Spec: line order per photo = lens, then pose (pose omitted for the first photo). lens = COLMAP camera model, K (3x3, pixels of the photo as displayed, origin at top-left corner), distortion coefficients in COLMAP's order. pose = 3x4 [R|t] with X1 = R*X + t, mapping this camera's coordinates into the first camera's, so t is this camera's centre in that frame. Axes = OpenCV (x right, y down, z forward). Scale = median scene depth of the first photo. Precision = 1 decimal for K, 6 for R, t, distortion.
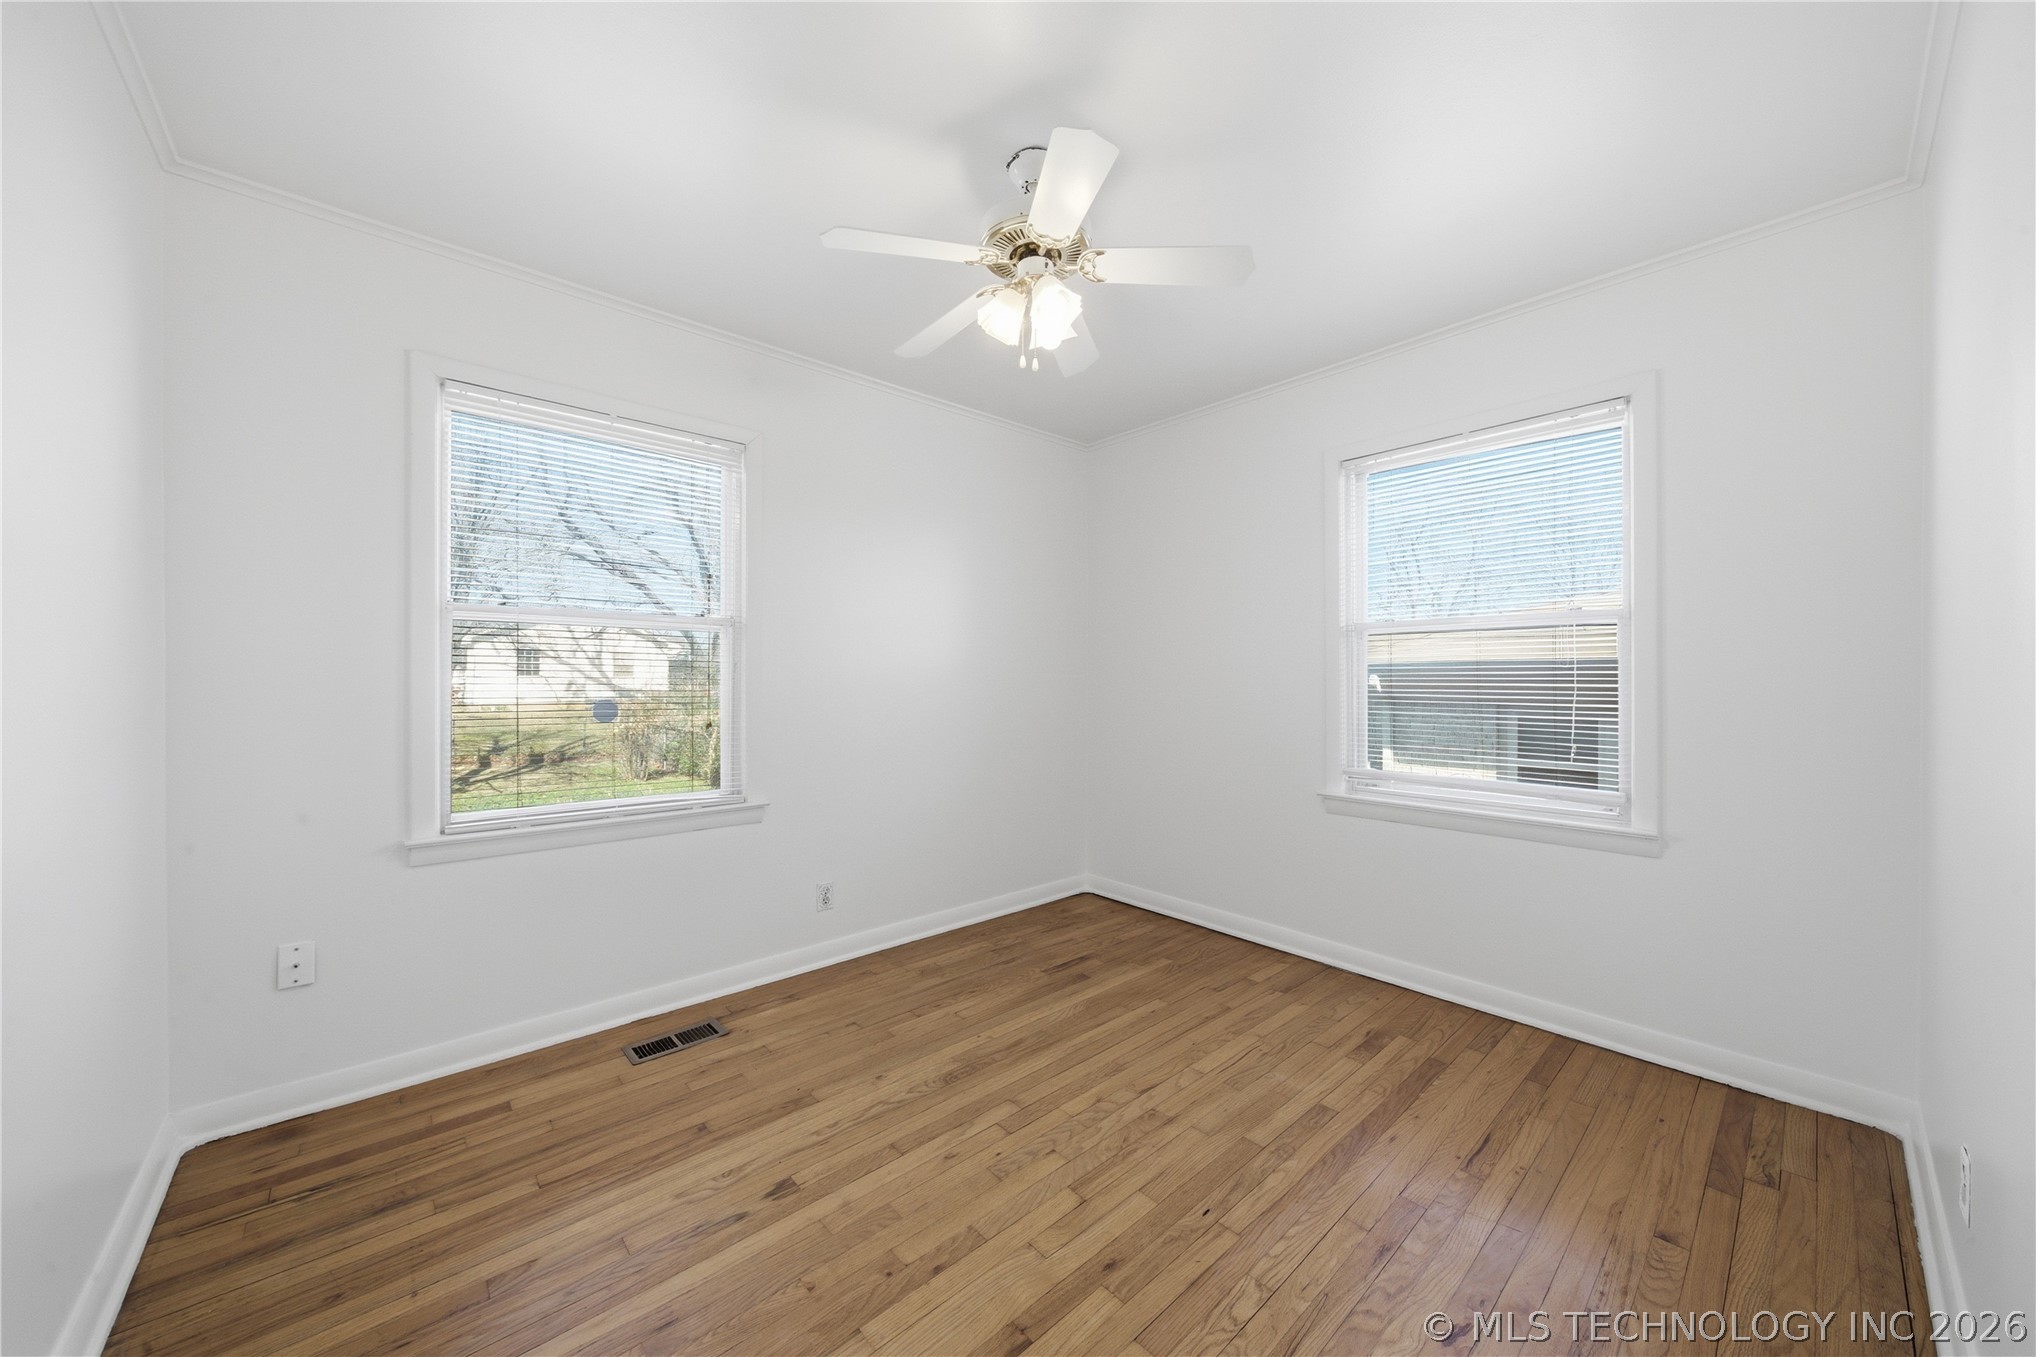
lens RADIAL K [[716.2, 0, 1015.7], [0, 716.2, 682.0], [0, 0, 1]] dist [0.001231, -0.002206]
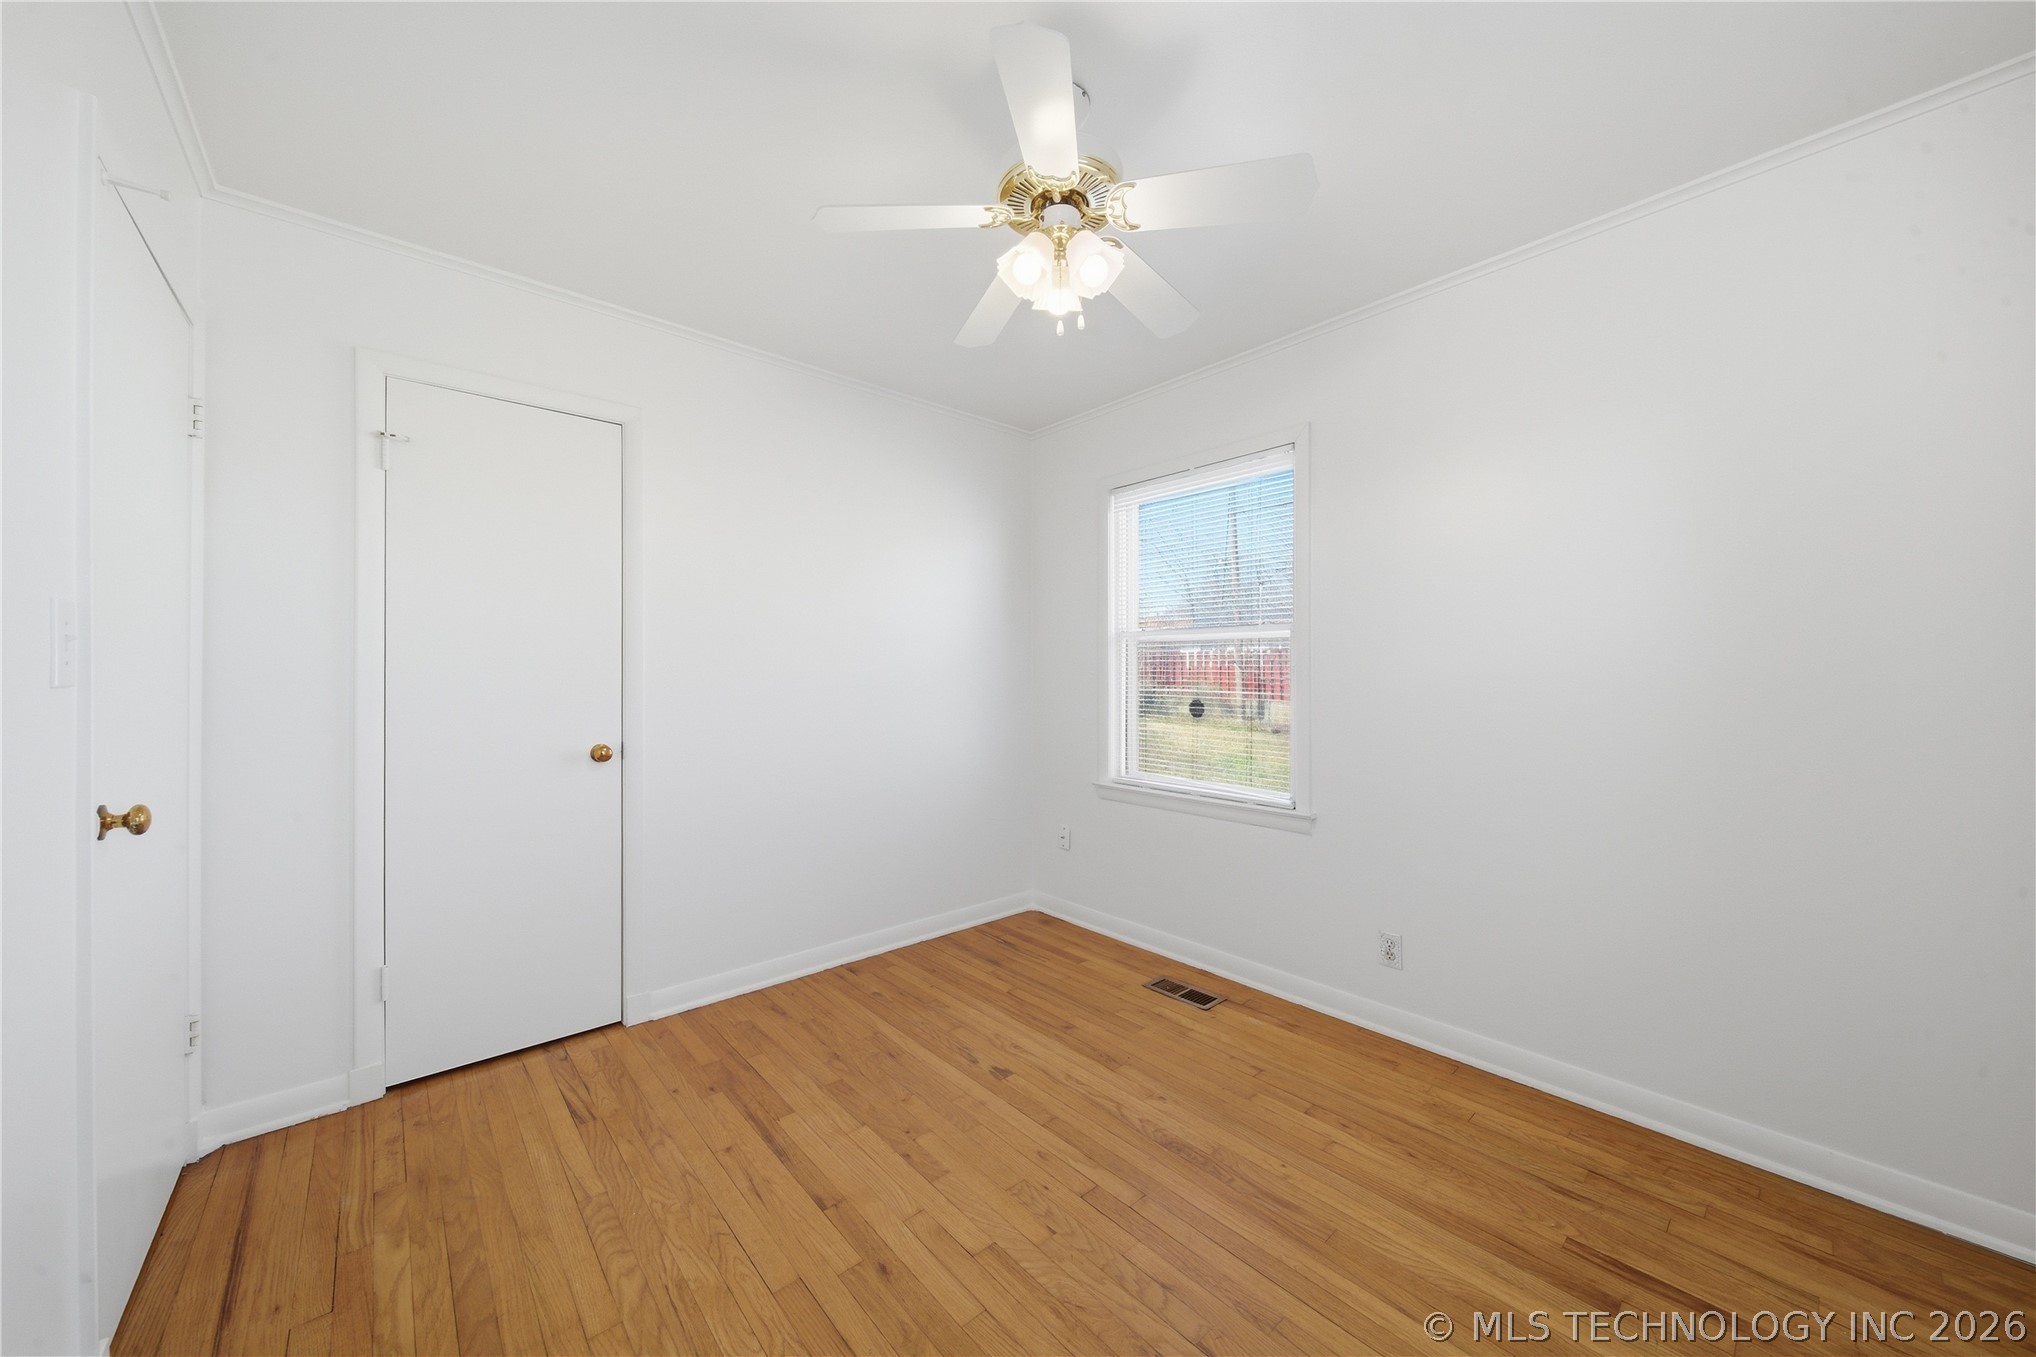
lens RADIAL K [[716.2, 0, 1015.7], [0, 716.2, 682.0], [0, 0, 1]] dist [0.001231, -0.002206]
pose [[-0.002359, 0.003116, -0.999992, 0.834021], [-0.006004, 0.999977, 0.003130, -0.009197], [0.999979, 0.006011, -0.002340, 0.870538]]
